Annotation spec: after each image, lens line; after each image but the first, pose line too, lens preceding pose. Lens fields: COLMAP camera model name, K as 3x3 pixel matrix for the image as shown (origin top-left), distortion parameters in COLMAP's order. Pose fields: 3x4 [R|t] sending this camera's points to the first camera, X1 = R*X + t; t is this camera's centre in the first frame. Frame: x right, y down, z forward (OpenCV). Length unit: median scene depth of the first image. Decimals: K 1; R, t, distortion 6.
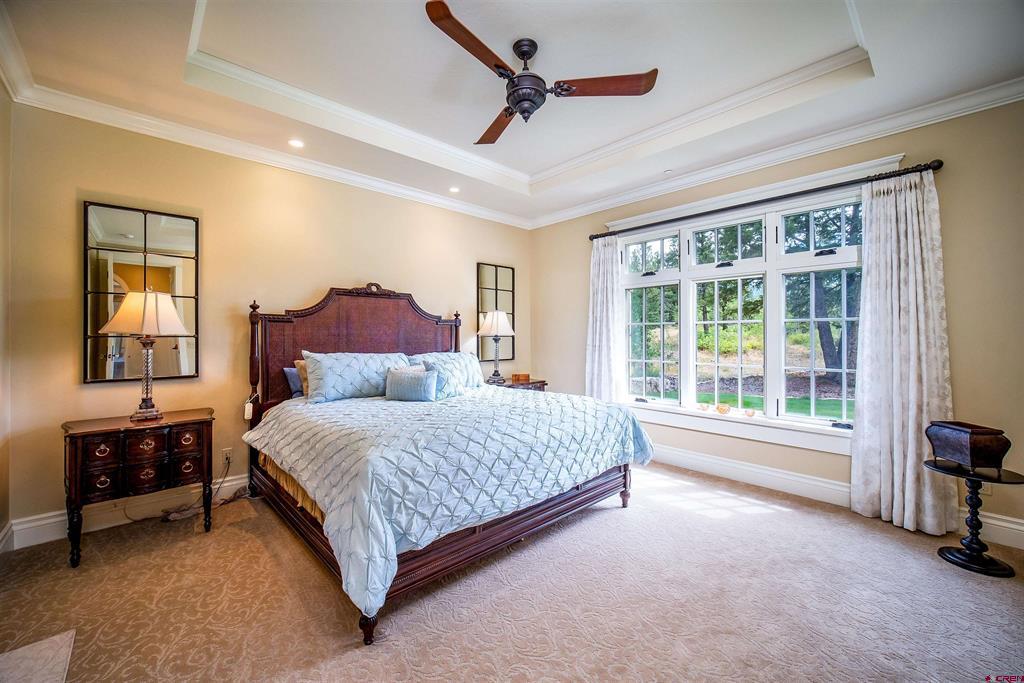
lens RADIAL K [[407.3, 0, 512.0], [0, 407.3, 341.5], [0, 0, 1]] dist [-0.003300, -0.000016]
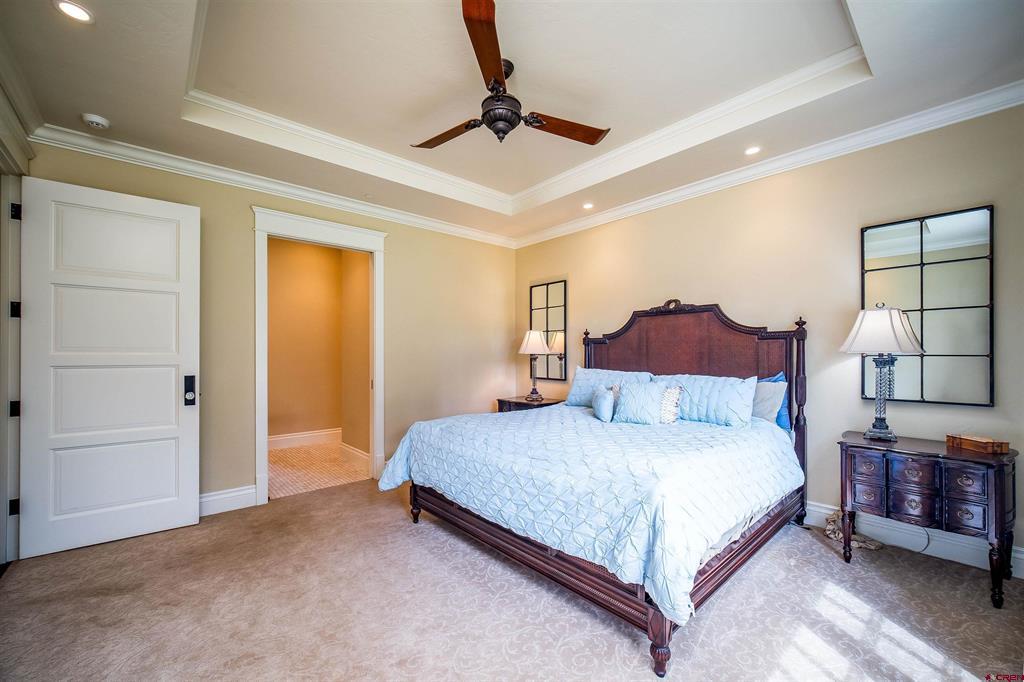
lens RADIAL K [[417.7, 0, 511.2], [0, 417.7, 354.0], [0, 0, 1]] dist [0.023525, -0.000056]
pose [[-0.015475, 0.000382, -0.999880, 0.756268], [-0.013604, 0.999907, 0.000592, -0.011725], [0.999788, 0.013612, -0.015468, 0.728299]]
